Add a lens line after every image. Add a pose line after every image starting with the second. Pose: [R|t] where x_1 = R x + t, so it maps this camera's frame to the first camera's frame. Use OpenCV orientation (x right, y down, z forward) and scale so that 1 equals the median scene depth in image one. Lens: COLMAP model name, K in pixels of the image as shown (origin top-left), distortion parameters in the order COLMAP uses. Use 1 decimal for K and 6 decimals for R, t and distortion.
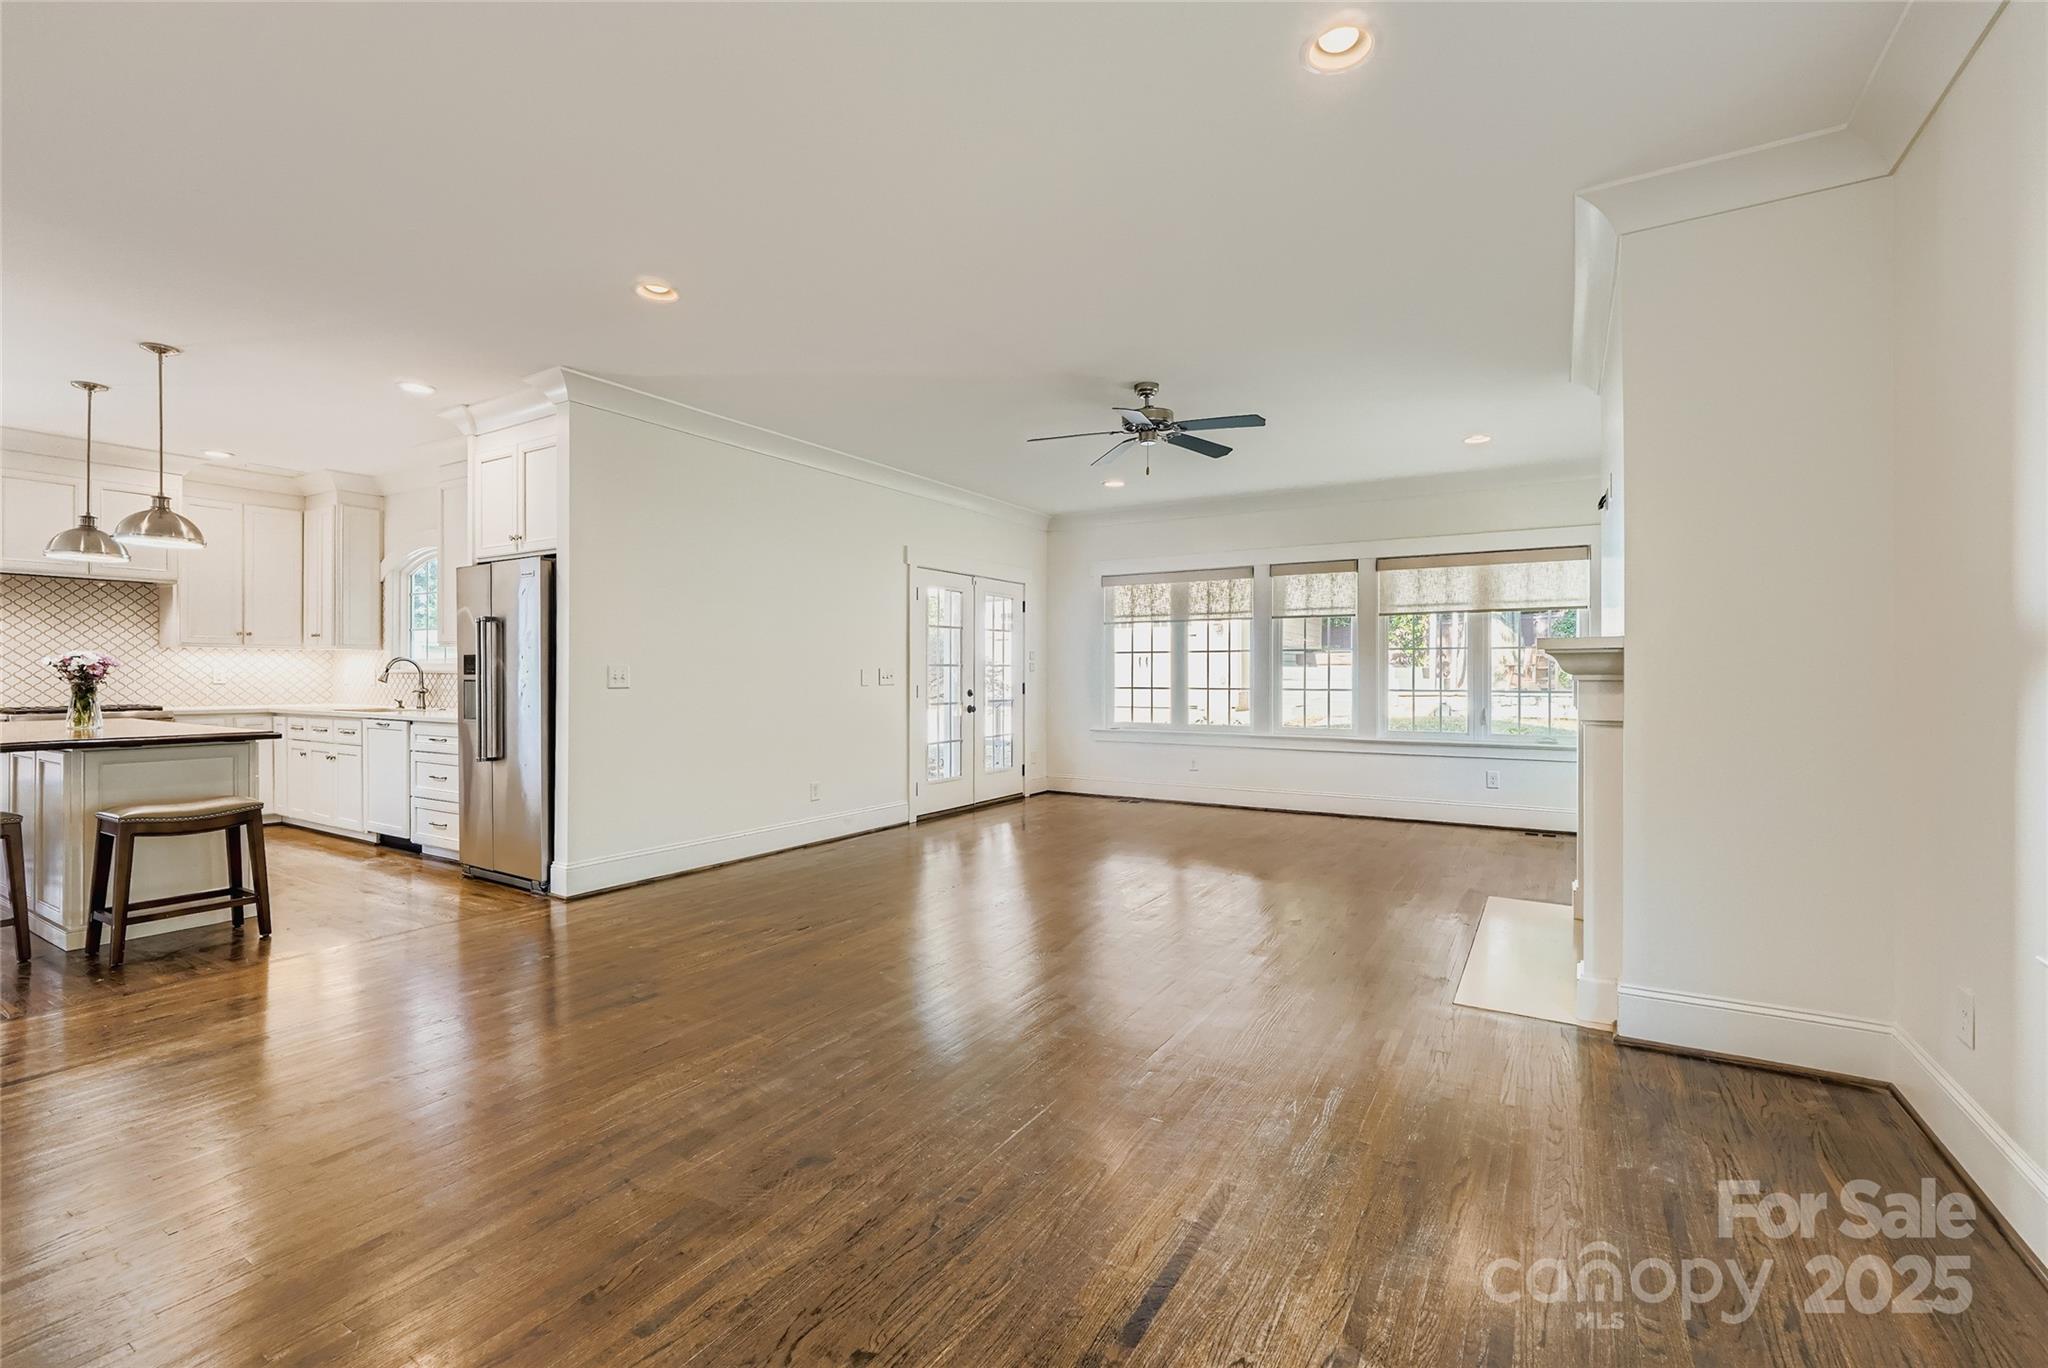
lens RADIAL K [[885.1, 0, 1019.8], [0, 885.1, 674.7], [0, 0, 1]] dist [0.000188, 0.004875]
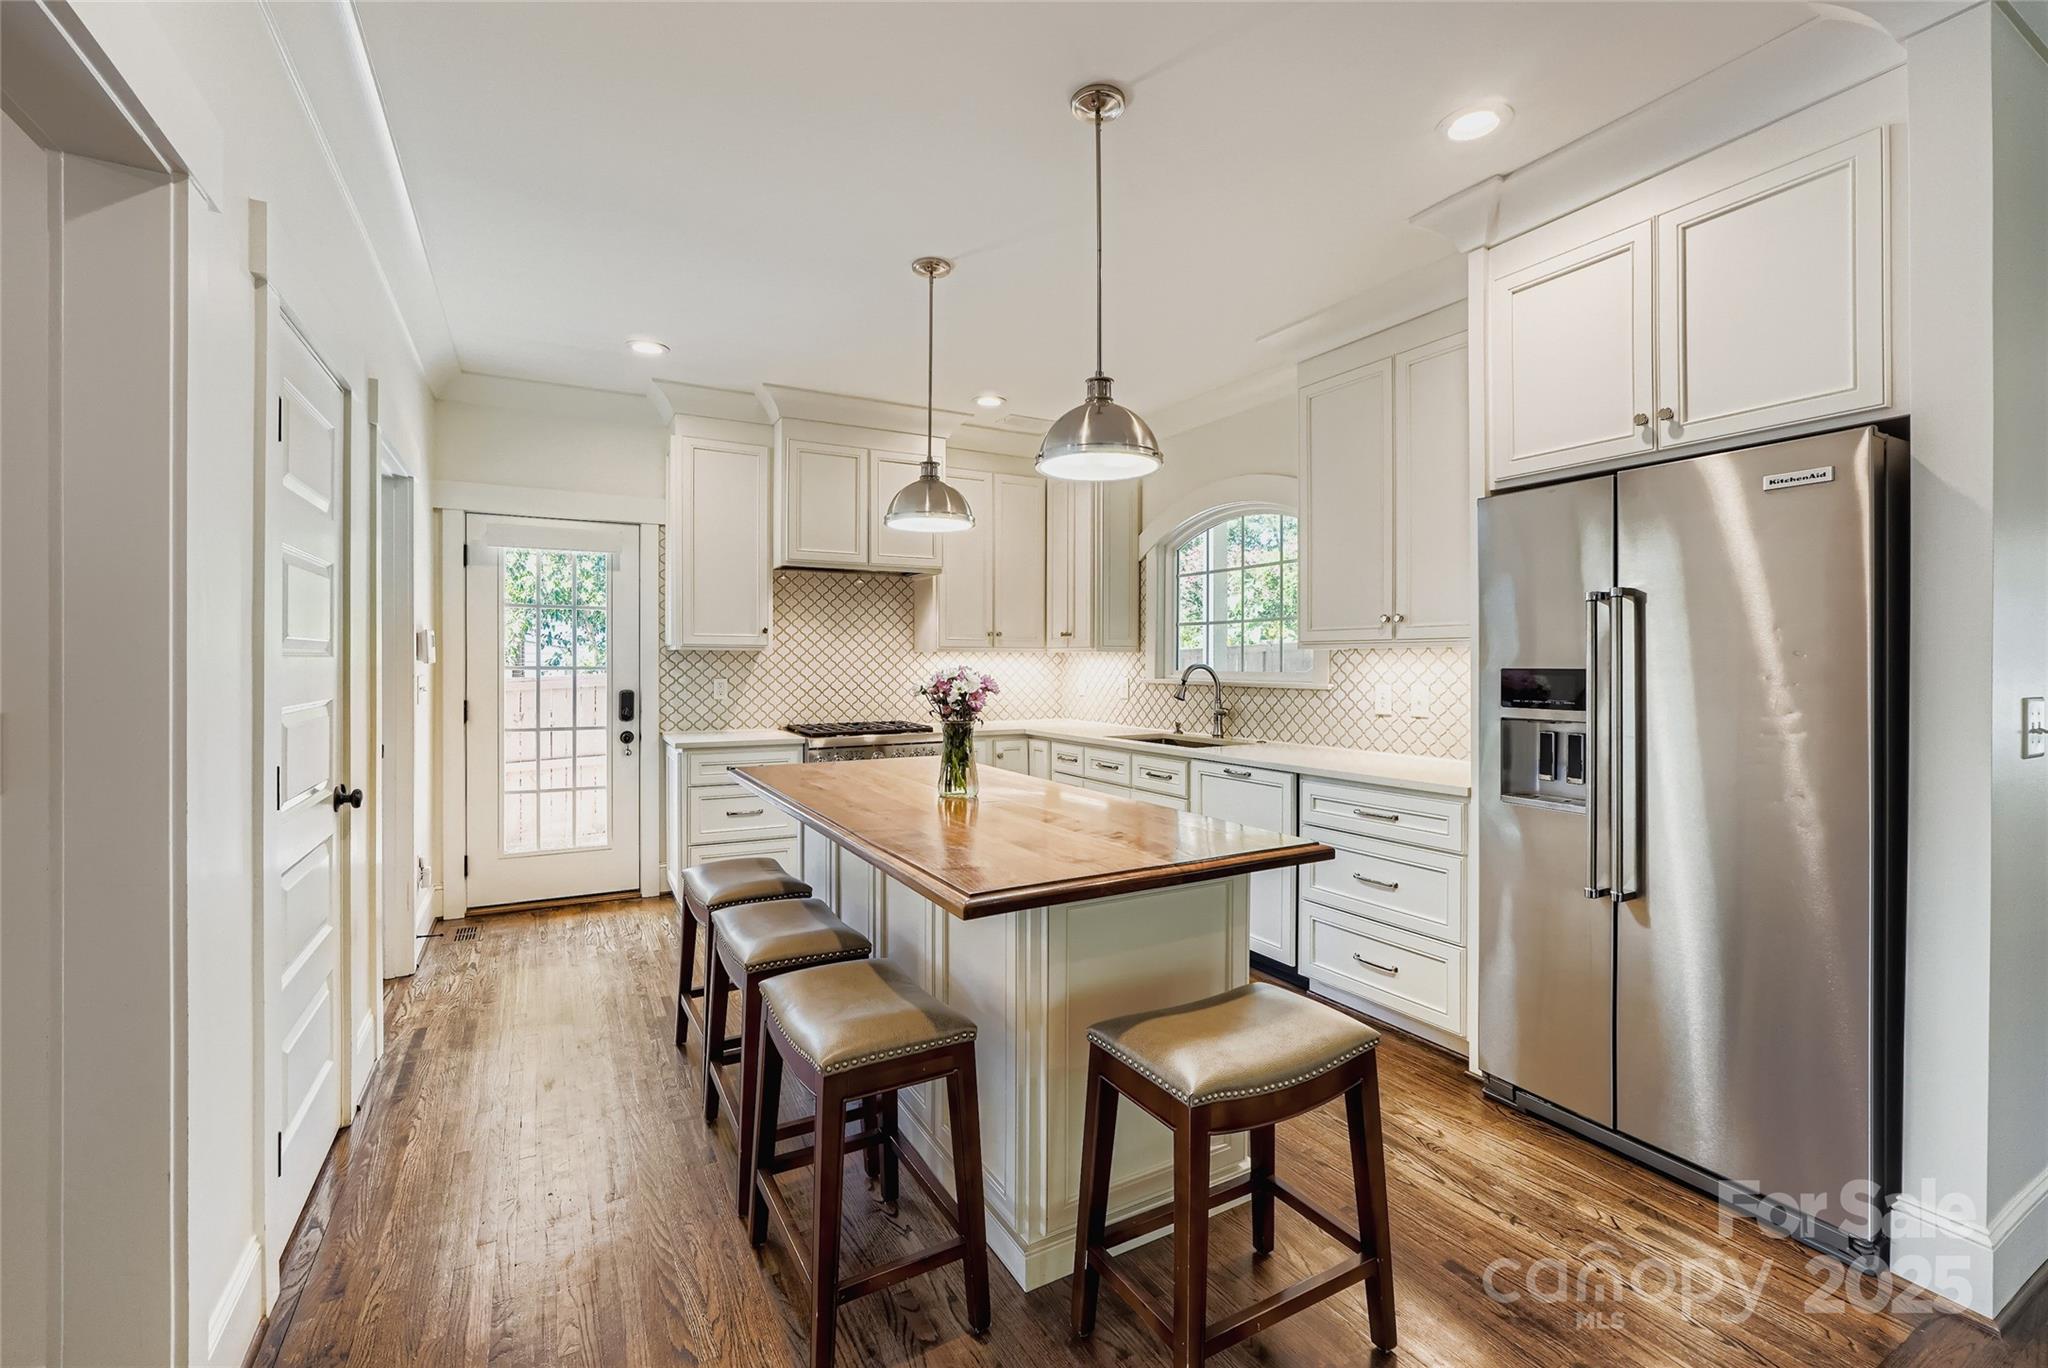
lens RADIAL K [[870.2, 0, 1029.4], [0, 870.2, 667.4], [0, 0, 1]] dist [-0.000616, 0.000287]
pose [[0.876246, -0.000343, -0.481863, -0.484049], [0.002092, 0.999993, 0.003092, -0.019011], [0.481859, -0.003717, 0.876241, 0.338871]]
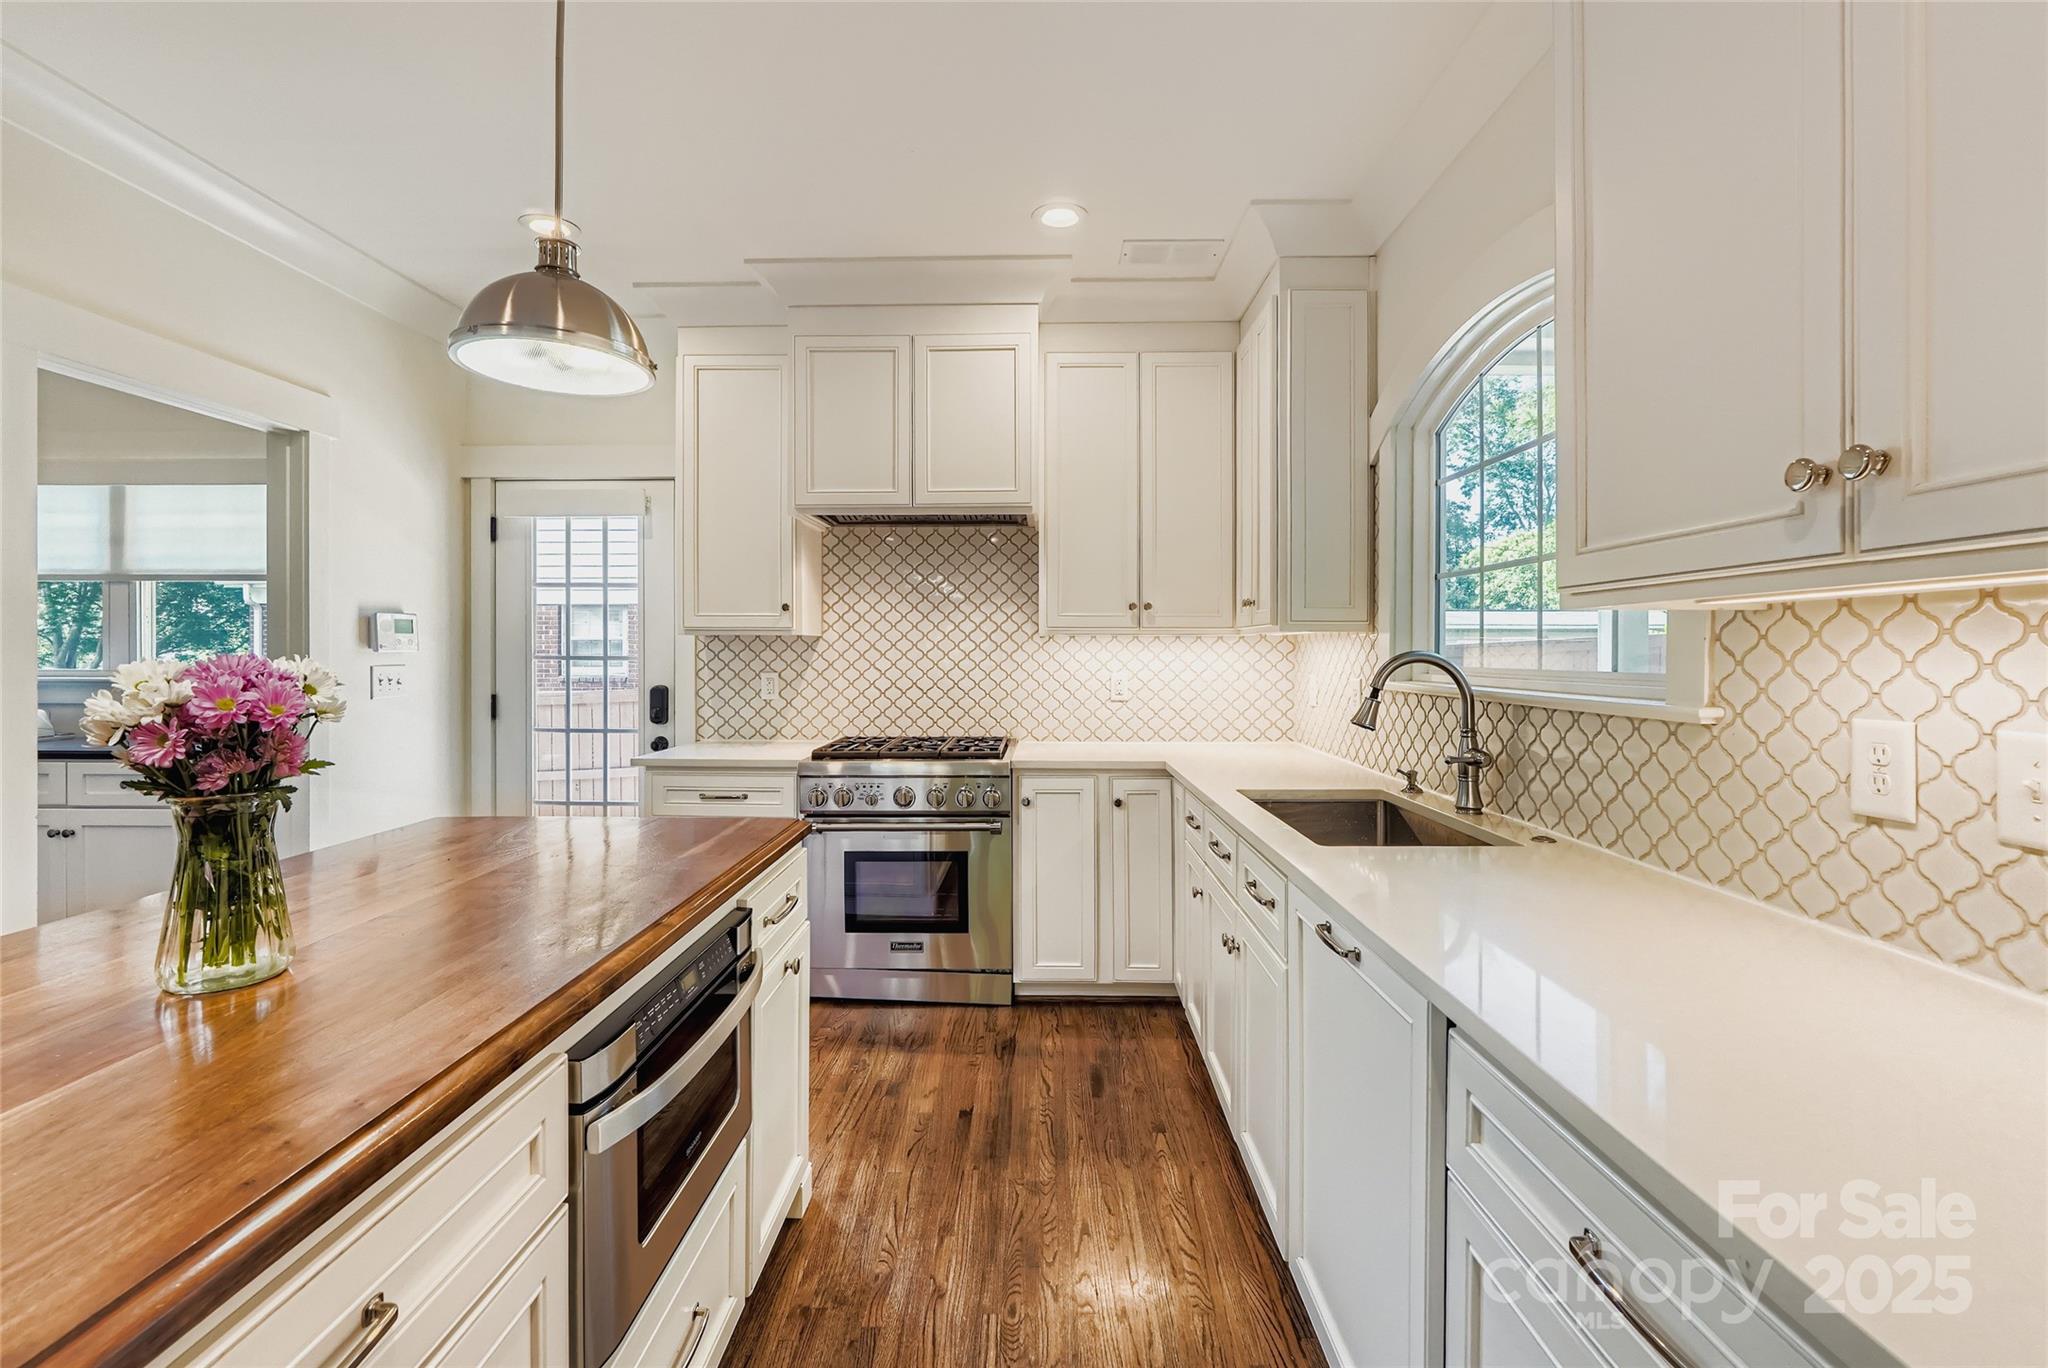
lens RADIAL K [[875.2, 0, 1029.0], [0, 875.2, 657.4], [0, 0, 1]] dist [-0.006516, 0.000185]
pose [[0.514663, 0.000432, -0.857392, -0.494743], [0.000589, 0.999999, 0.000857, -0.017955], [0.857392, -0.000946, 0.514662, 0.712767]]
